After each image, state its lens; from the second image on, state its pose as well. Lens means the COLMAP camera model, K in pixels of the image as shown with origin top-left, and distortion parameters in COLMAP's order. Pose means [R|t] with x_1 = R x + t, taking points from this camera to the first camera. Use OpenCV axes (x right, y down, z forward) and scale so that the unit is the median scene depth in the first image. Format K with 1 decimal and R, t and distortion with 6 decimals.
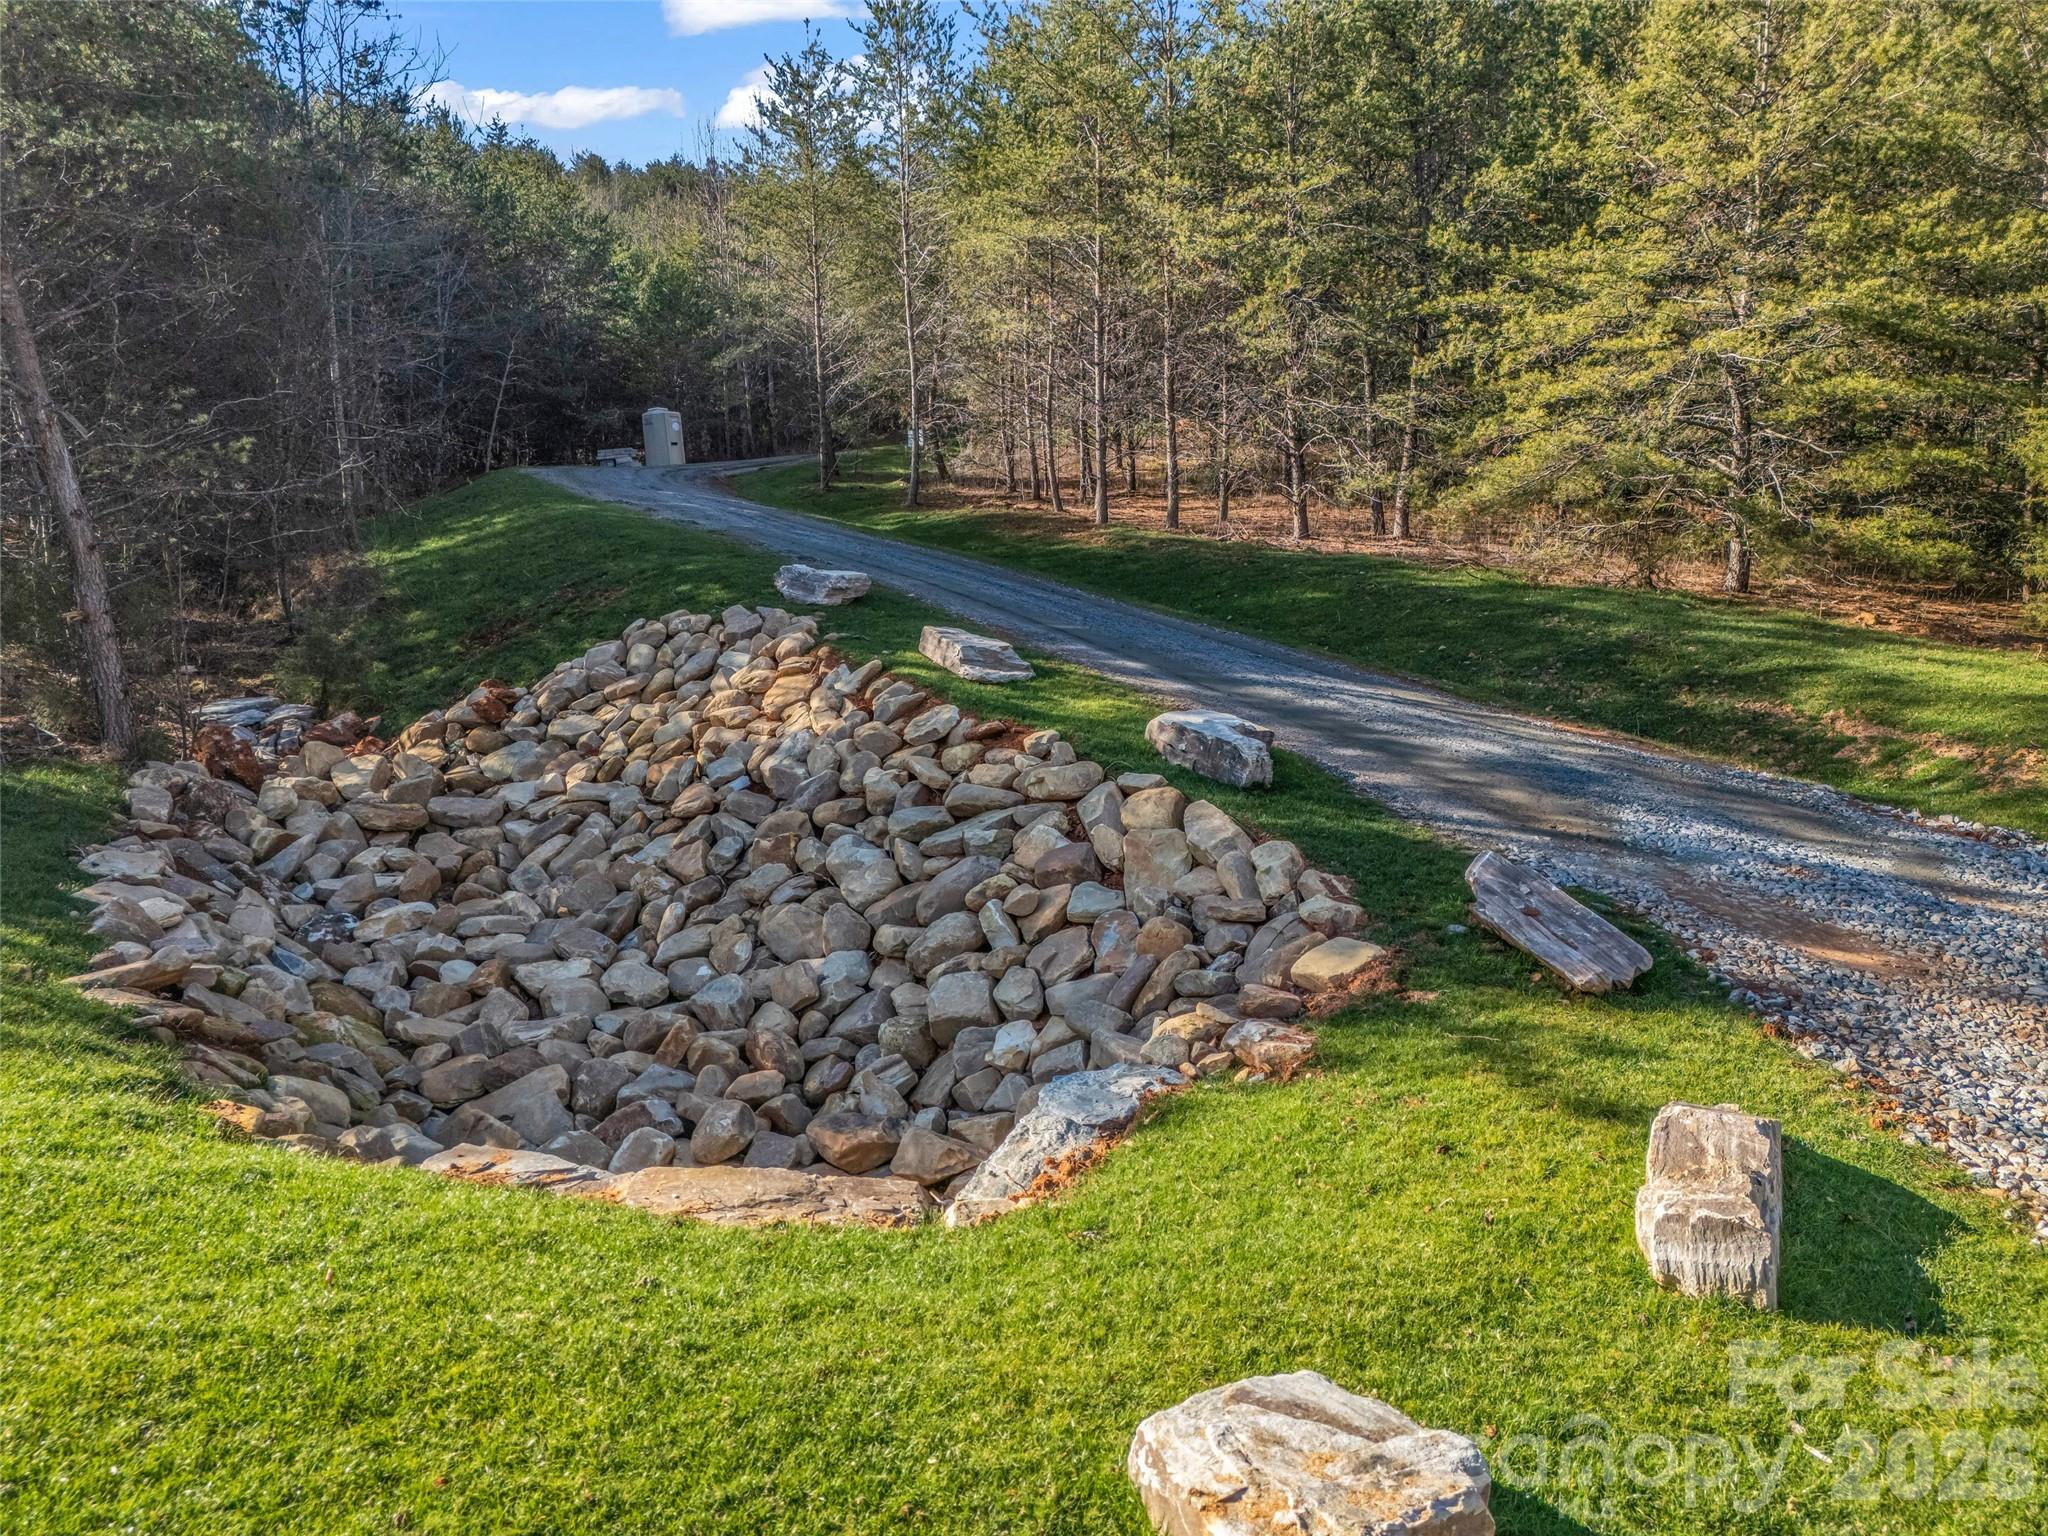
lens RADIAL K [[1514.4, 0, 1015.4], [0, 1514.4, 767.1], [0, 0, 1]] dist [0.072984, -0.061193]
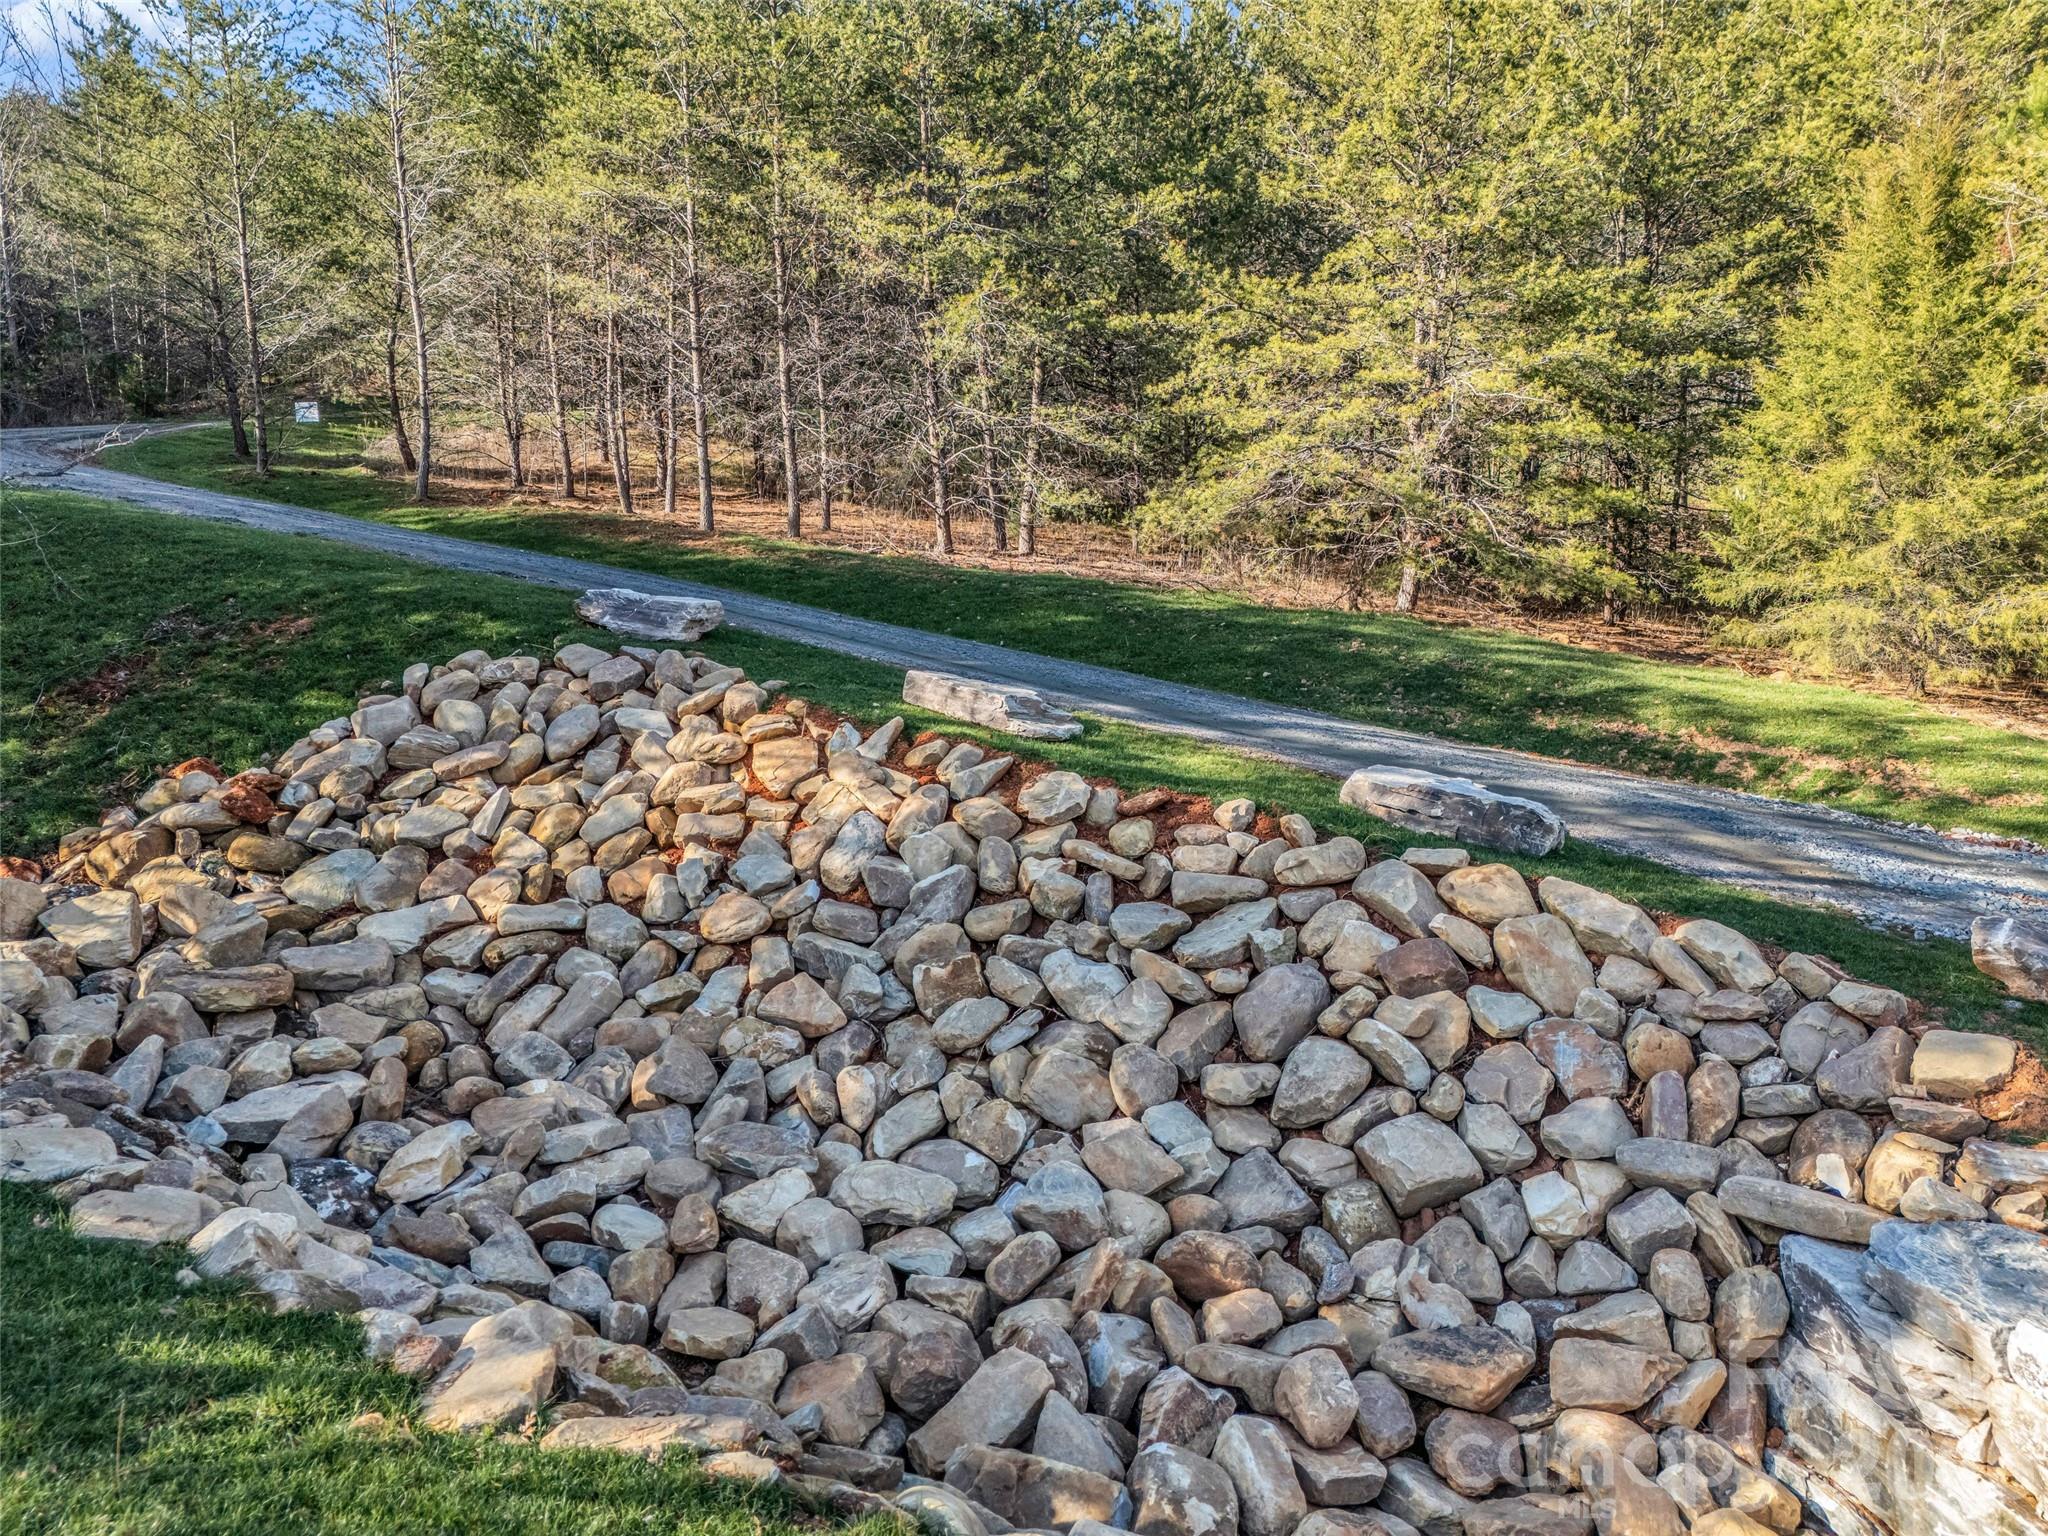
lens RADIAL K [[1514.4, 0, 1026.4], [0, 1514.4, 761.3], [0, 0, 1]] dist [0.072984, -0.061193]
pose [[0.878022, -0.053093, 0.475667, -0.434492], [0.053489, 0.998487, 0.012716, -0.056354], [-0.475622, 0.014279, 0.879534, 0.276449]]
